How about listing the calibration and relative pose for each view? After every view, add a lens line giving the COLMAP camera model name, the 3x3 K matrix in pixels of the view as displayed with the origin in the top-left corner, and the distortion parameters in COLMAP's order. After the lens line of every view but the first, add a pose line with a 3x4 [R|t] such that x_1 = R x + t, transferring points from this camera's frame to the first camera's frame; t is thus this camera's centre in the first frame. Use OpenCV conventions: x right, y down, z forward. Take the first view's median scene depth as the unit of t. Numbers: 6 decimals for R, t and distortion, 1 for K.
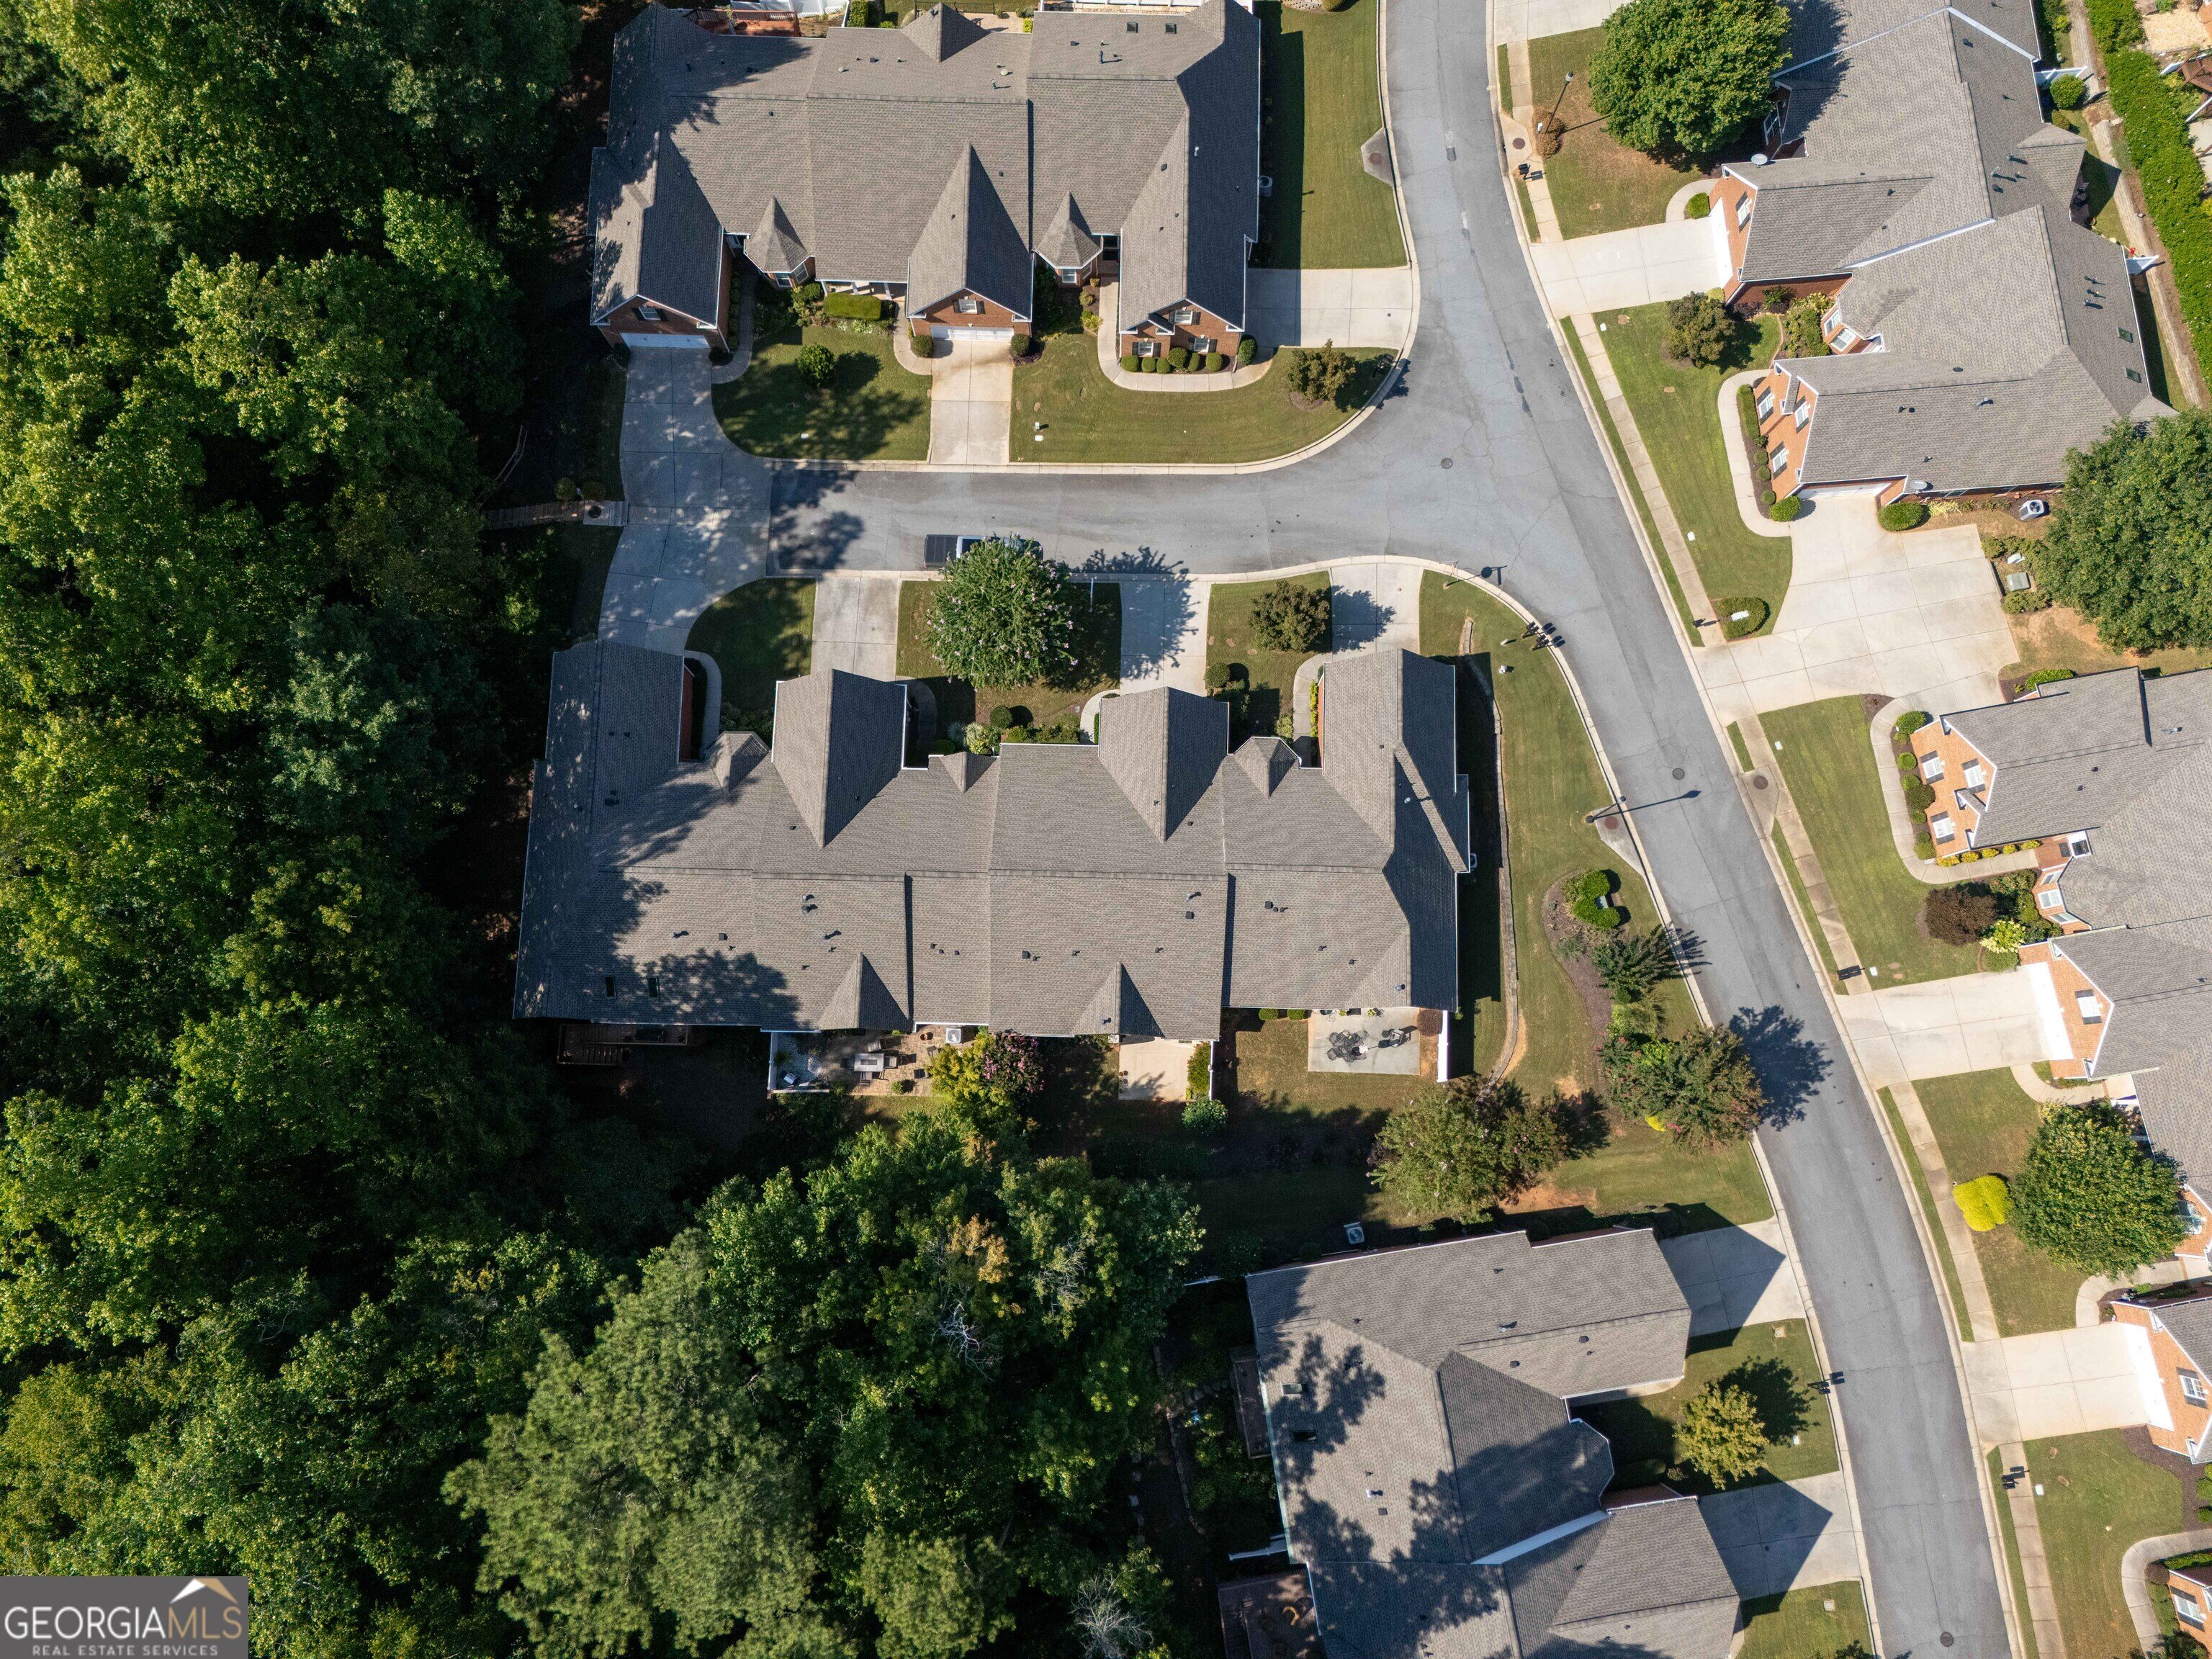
lens RADIAL K [[1640.5, 0, 1108.9], [0, 1640.5, 828.8], [0, 0, 1]] dist [0.055205, -0.038420]
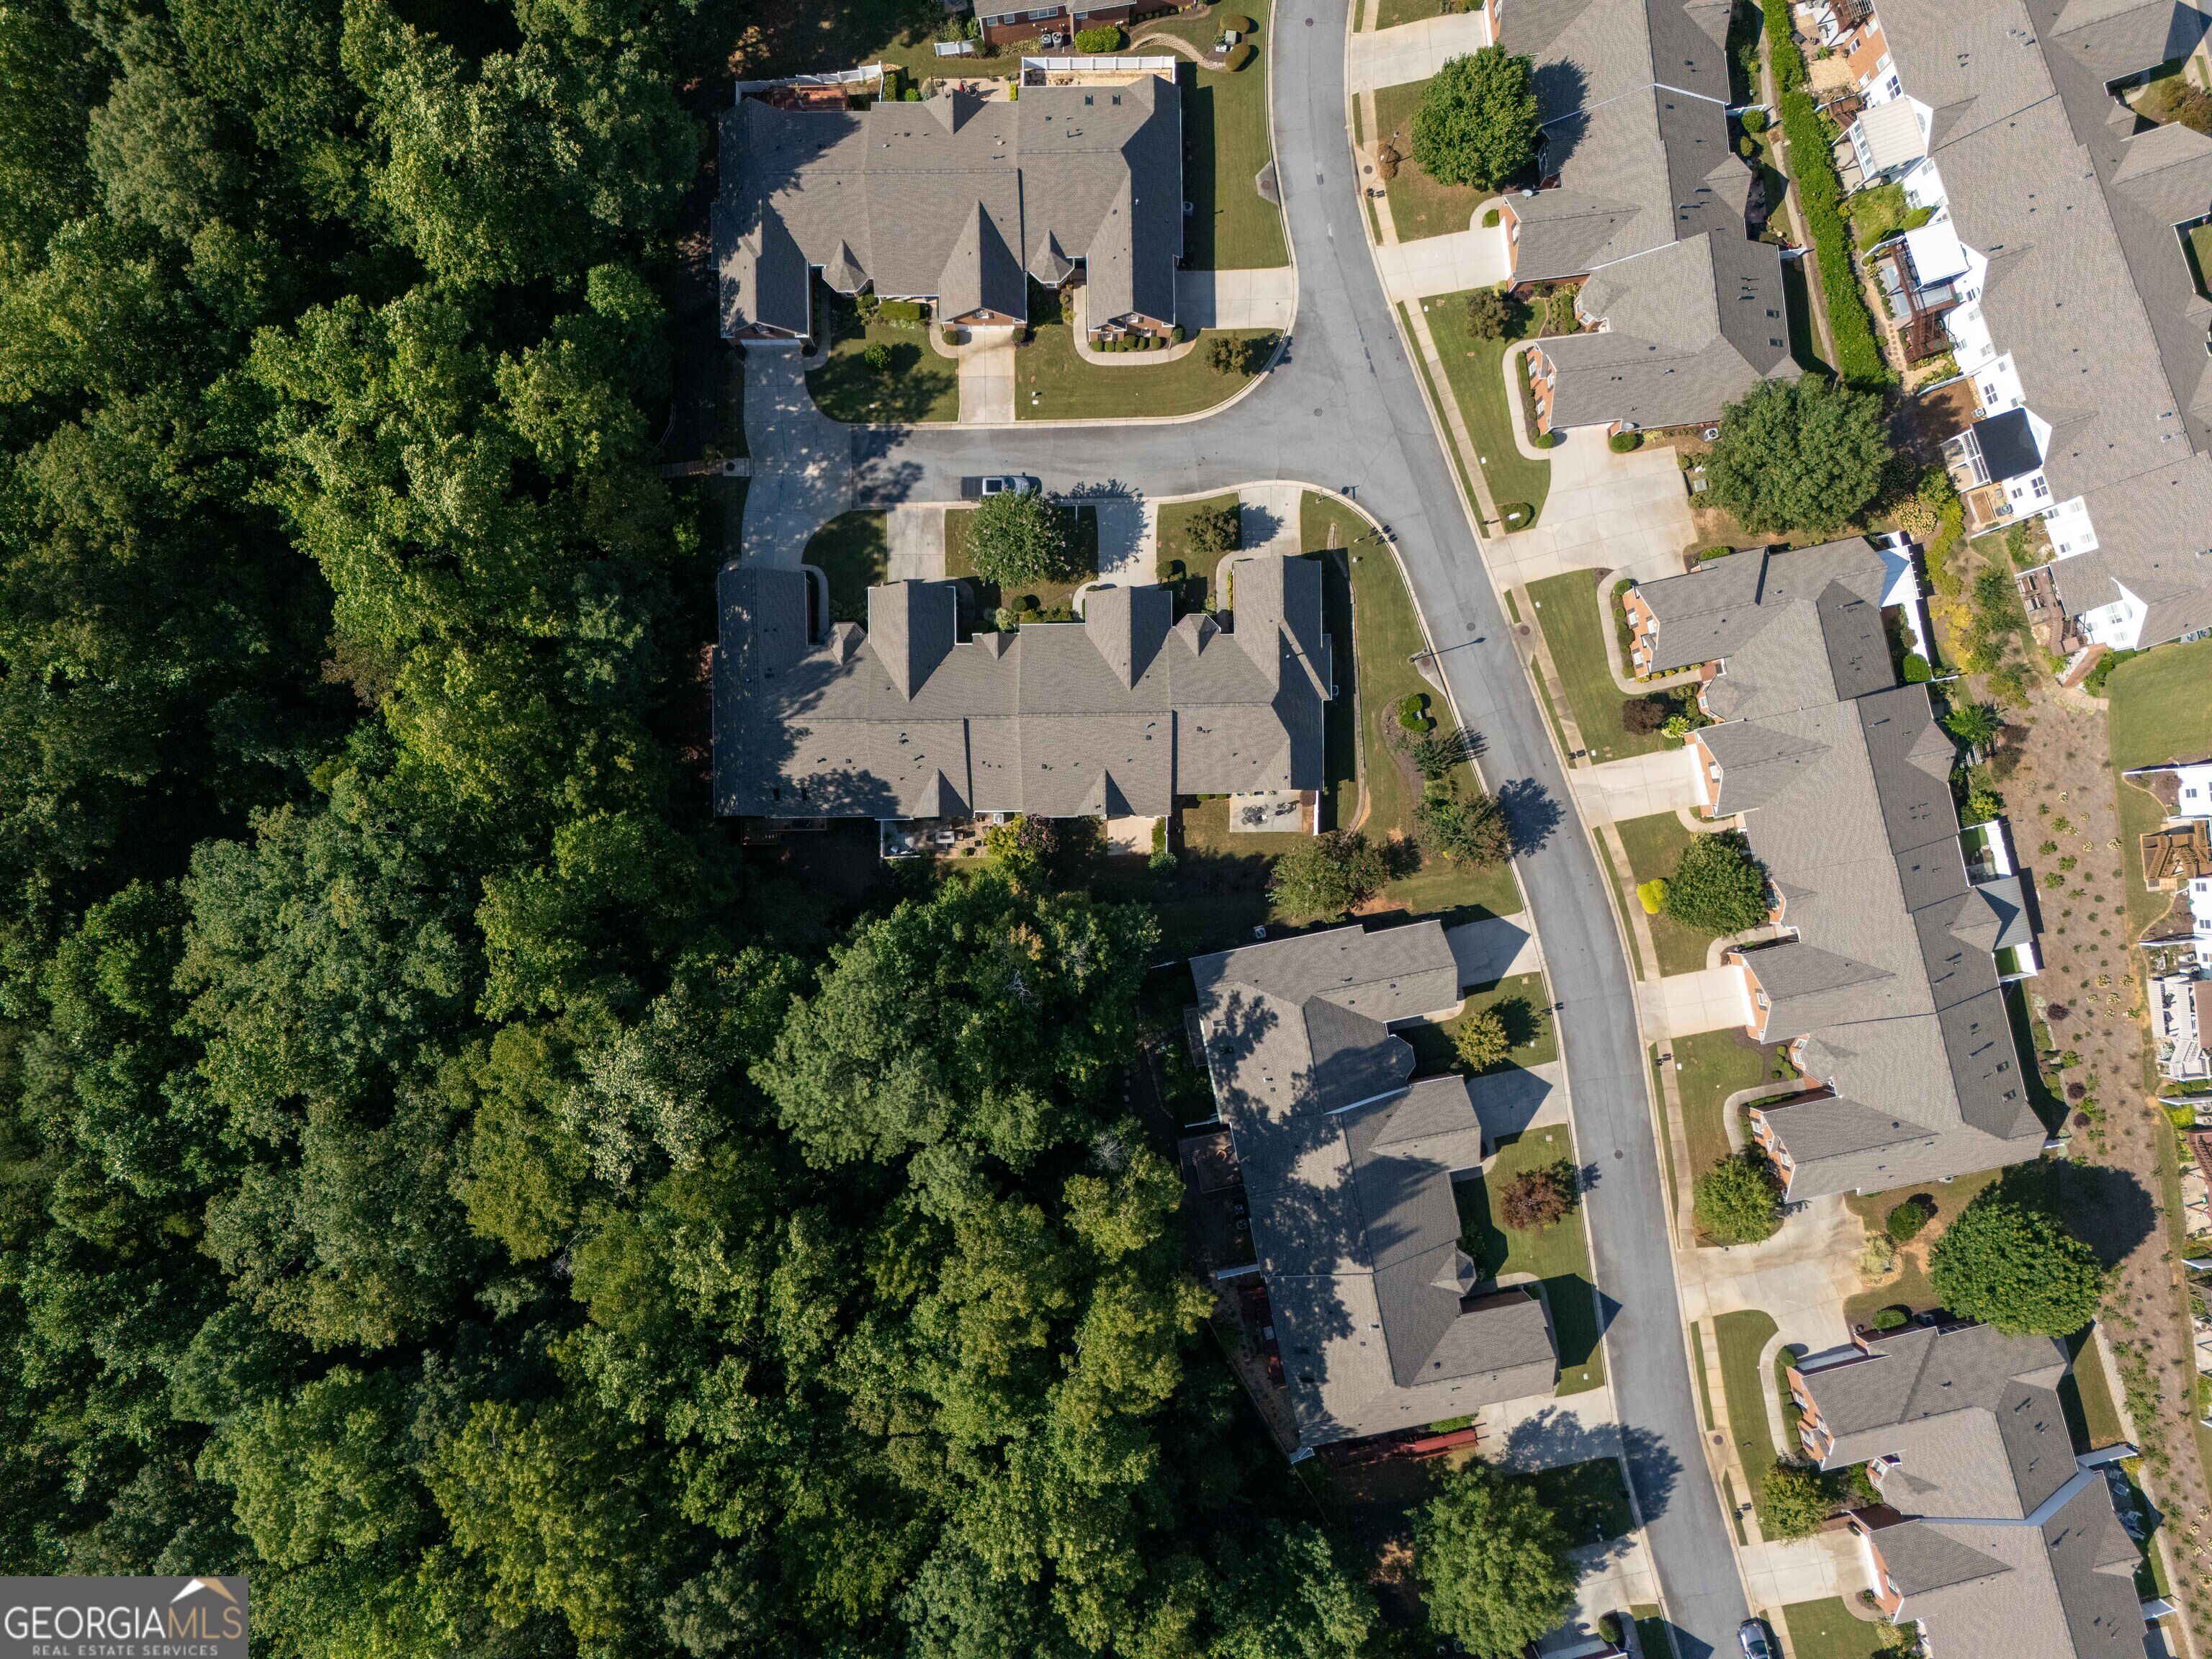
lens RADIAL K [[1640.5, 0, 1116.8], [0, 1640.5, 847.6], [0, 0, 1]] dist [0.055205, -0.038420]
pose [[0.999265, -0.038157, 0.003588, 0.009140], [0.037094, 0.986457, 0.159770, -0.088443], [-0.009636, -0.159519, 0.987148, -0.523269]]
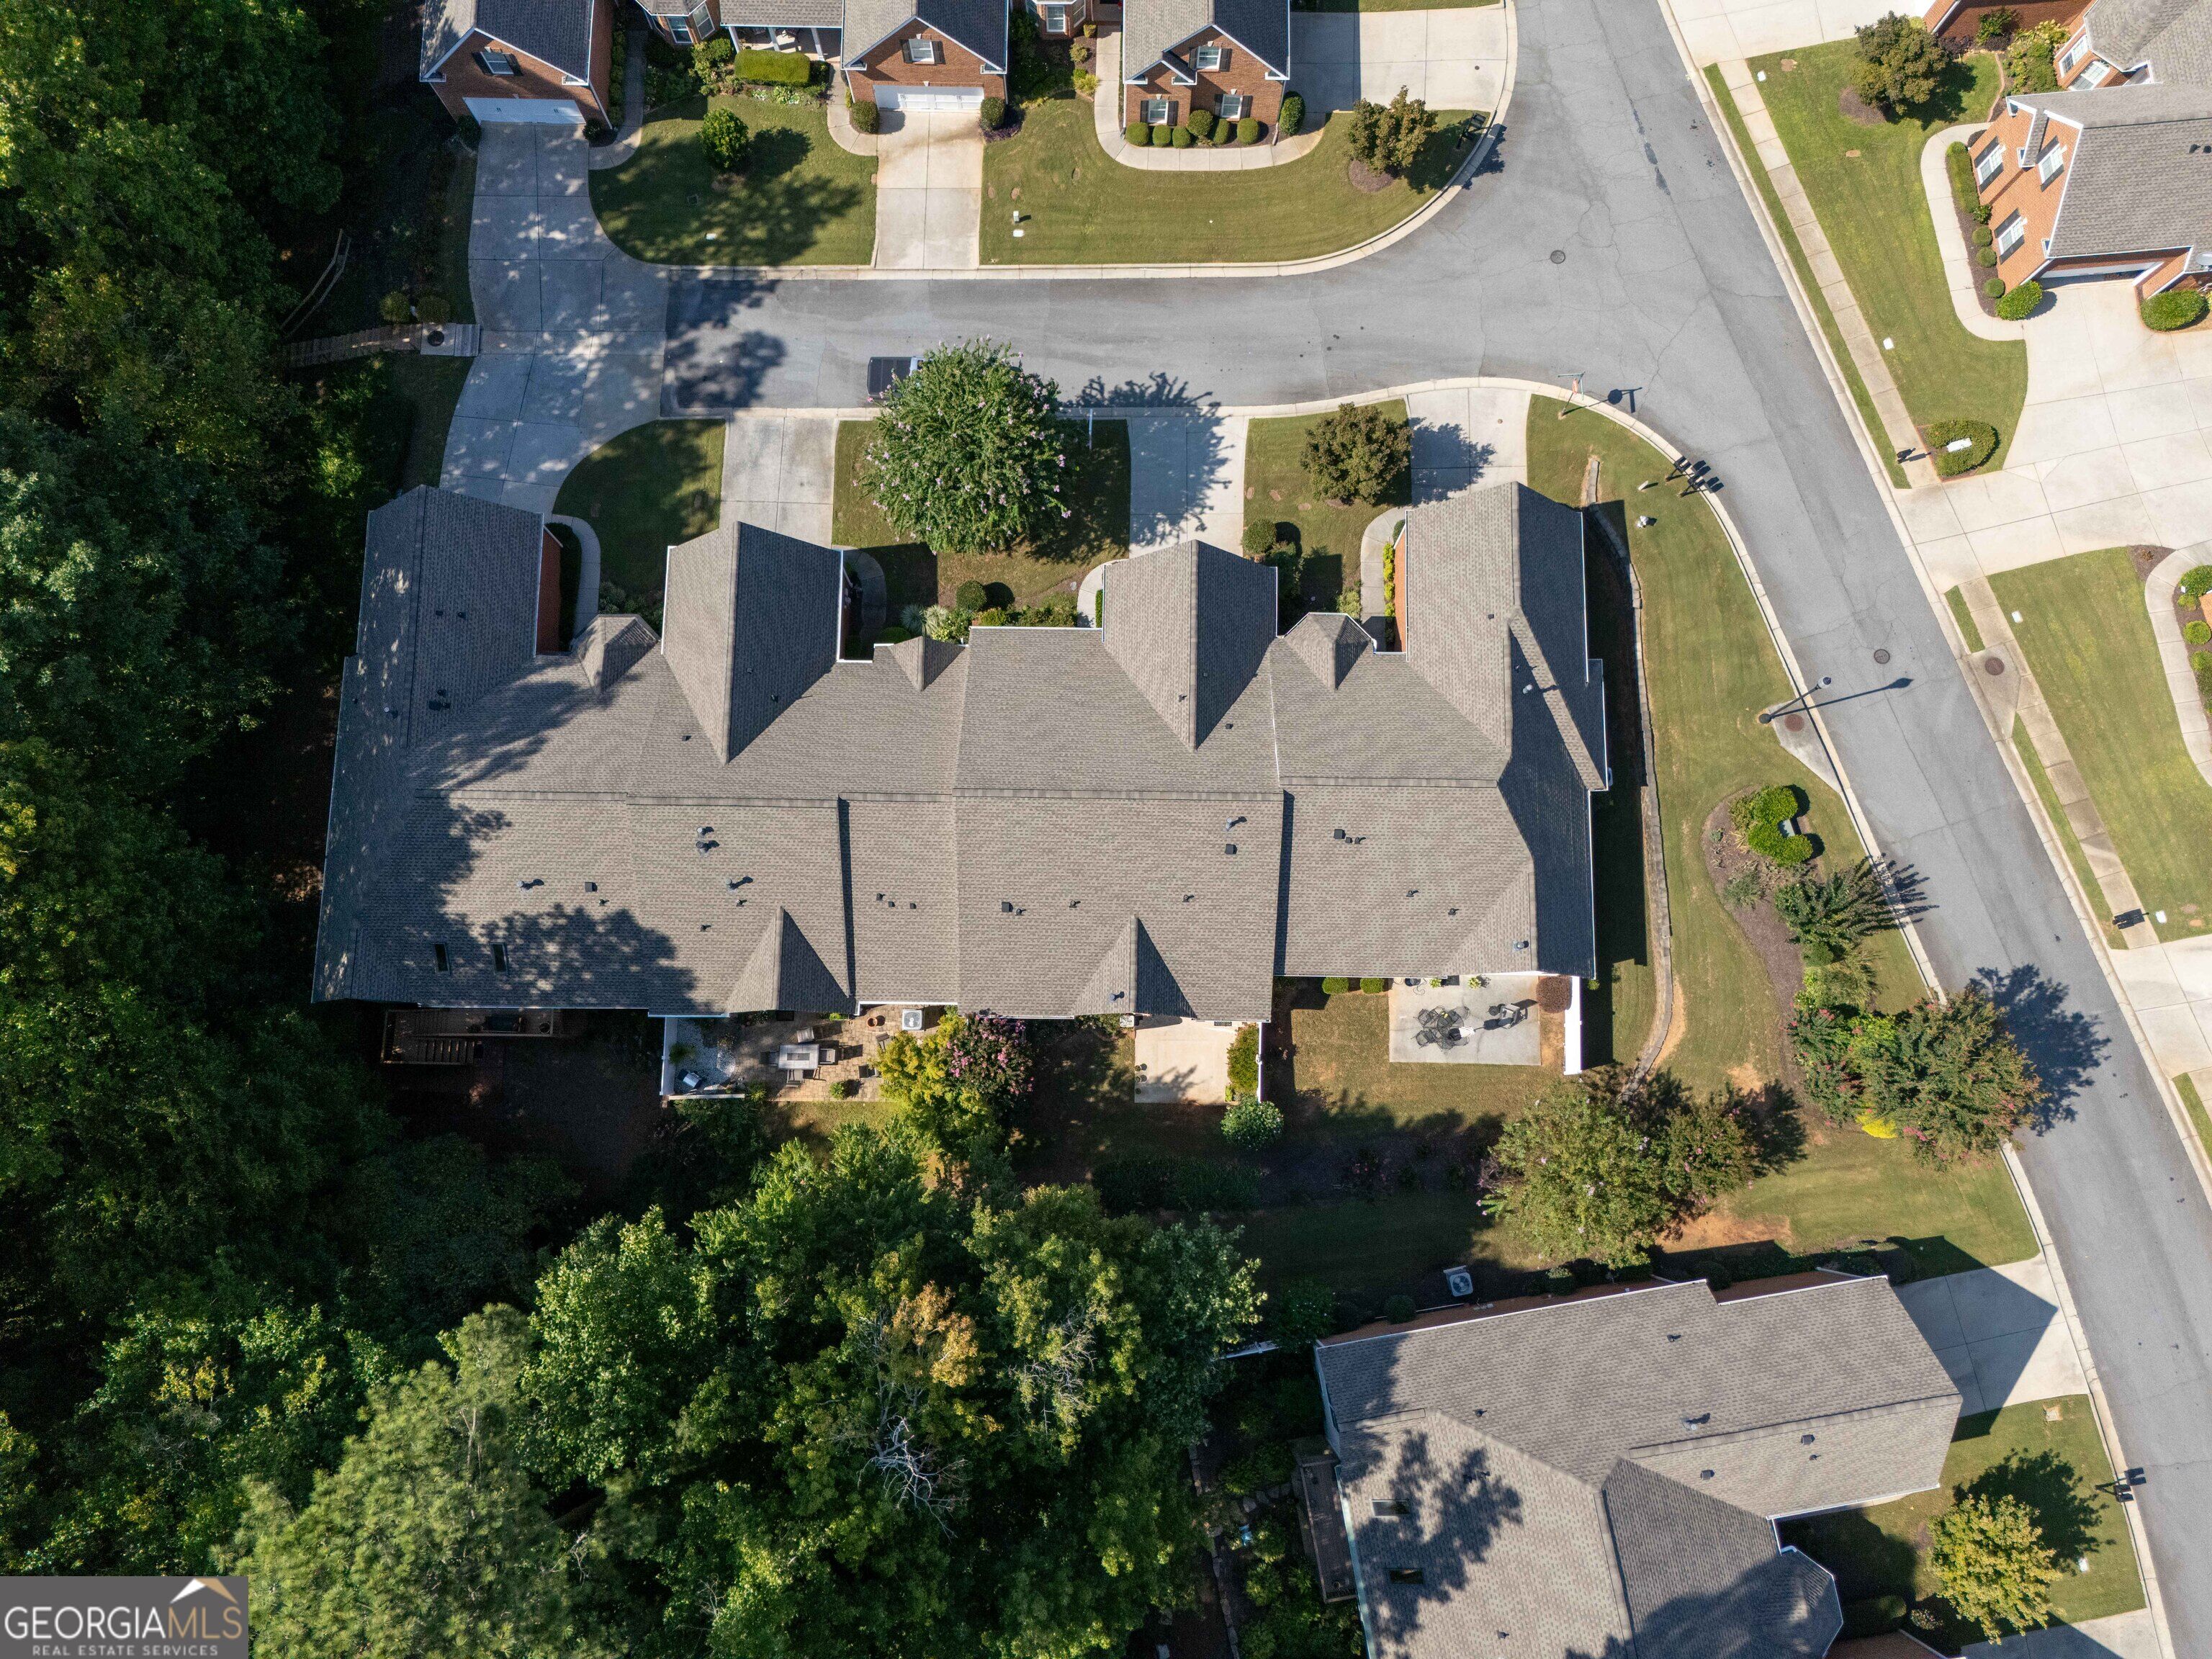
lens RADIAL K [[1640.5, 0, 1108.0], [0, 1640.5, 828.0], [0, 0, 1]] dist [0.055205, -0.038420]
pose [[0.999927, -0.011952, -0.001769, -0.003397], [0.011947, 0.999924, -0.002912, 0.042900], [0.001803, 0.002891, 0.999994, 0.258958]]
